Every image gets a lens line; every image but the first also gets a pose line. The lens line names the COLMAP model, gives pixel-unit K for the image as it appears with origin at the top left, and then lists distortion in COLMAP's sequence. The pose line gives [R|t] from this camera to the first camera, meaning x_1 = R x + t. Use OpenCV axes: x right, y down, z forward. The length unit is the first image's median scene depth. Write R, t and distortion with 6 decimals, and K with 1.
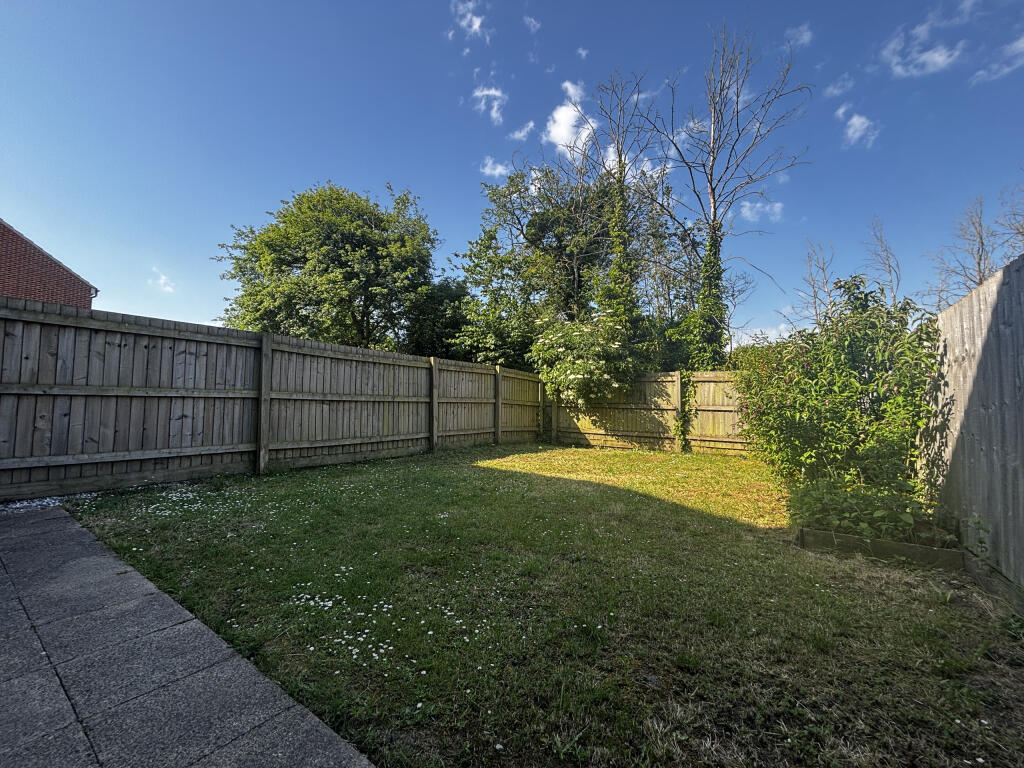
lens RADIAL K [[408.8, 0, 512.0], [0, 408.8, 382.1], [0, 0, 1]] dist [-0.003190, -0.000558]
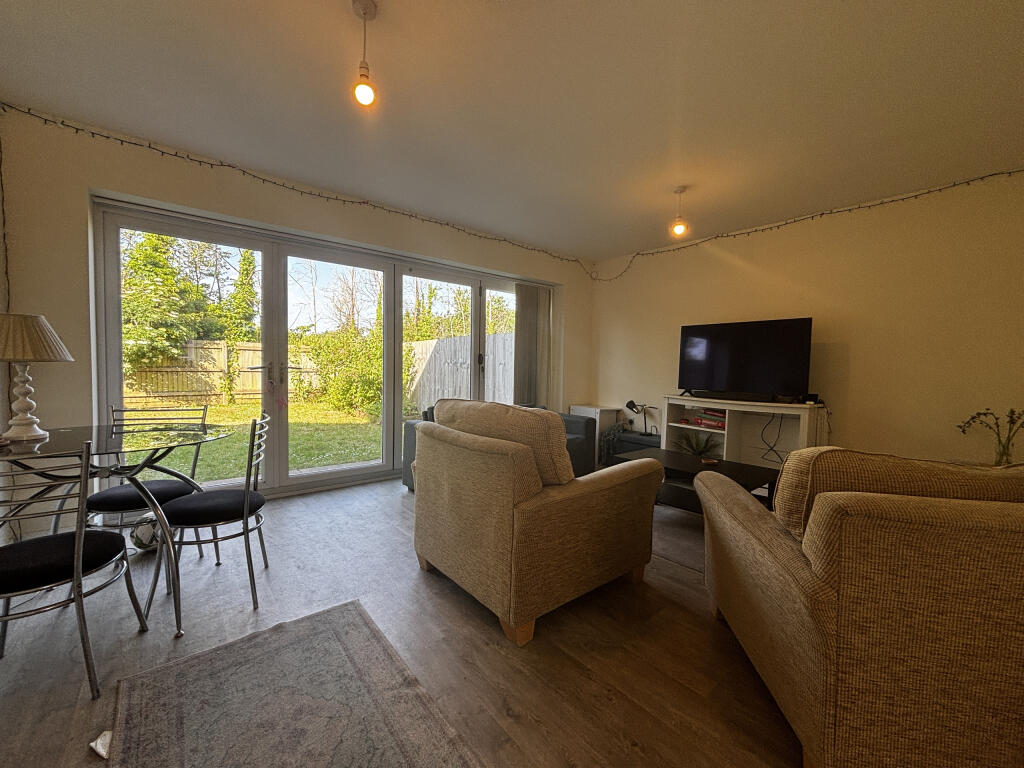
lens RADIAL K [[408.8, 0, 516.5], [0, 408.8, 379.3], [0, 0, 1]] dist [-0.003190, -0.000558]
pose [[0.248092, -0.049552, 0.967468, -0.587238], [-0.065144, 0.995577, 0.067696, -0.051917], [-0.966544, -0.079820, 0.243767, -0.176801]]
